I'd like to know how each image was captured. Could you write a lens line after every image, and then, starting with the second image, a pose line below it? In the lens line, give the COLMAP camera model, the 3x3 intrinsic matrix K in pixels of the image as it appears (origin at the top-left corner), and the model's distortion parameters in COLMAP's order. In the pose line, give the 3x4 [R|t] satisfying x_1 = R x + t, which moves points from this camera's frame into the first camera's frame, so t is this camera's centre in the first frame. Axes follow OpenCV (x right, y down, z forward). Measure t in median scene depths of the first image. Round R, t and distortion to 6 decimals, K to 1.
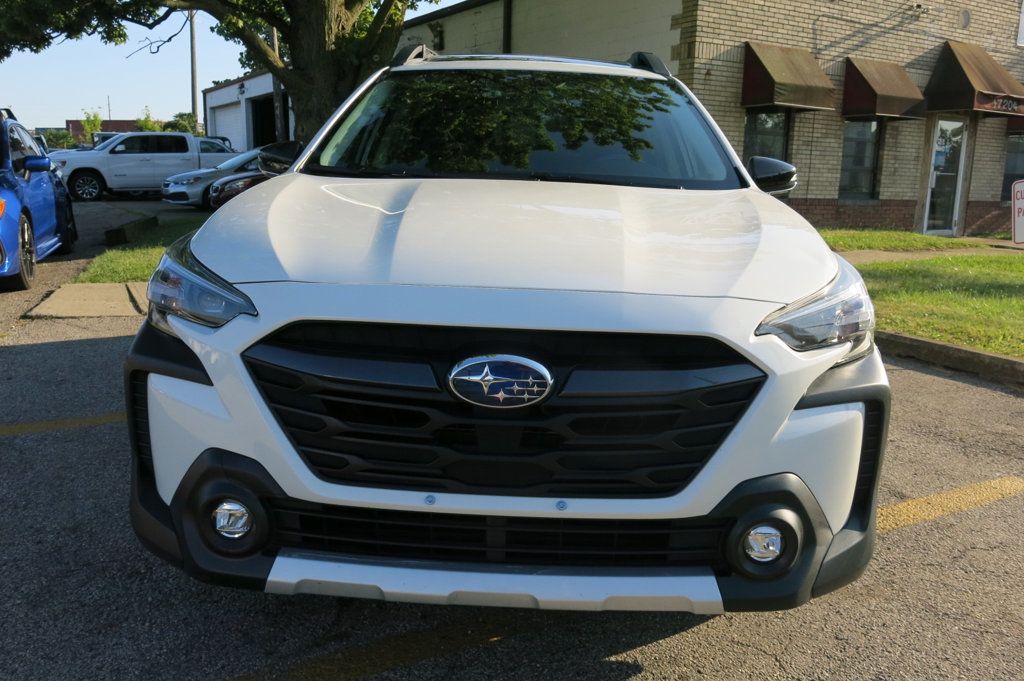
lens RADIAL K [[872.3, 0, 512.0], [0, 872.3, 340.5], [0, 0, 1]] dist [-0.035284, 0.009919]
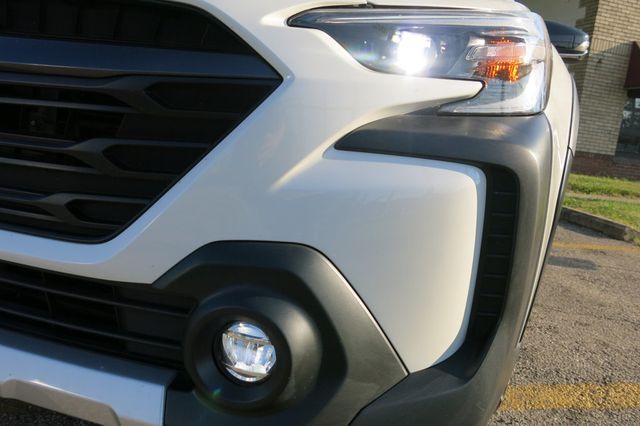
lens RADIAL K [[545.2, 0, 320.0], [0, 545.2, 213.0], [0, 0, 1]] dist [-0.035284, 0.009919]
pose [[0.953848, 0.133891, -0.268789, 0.416380], [-0.150138, 0.987826, -0.040729, 0.139304], [0.260063, 0.079204, 0.962338, 0.614890]]
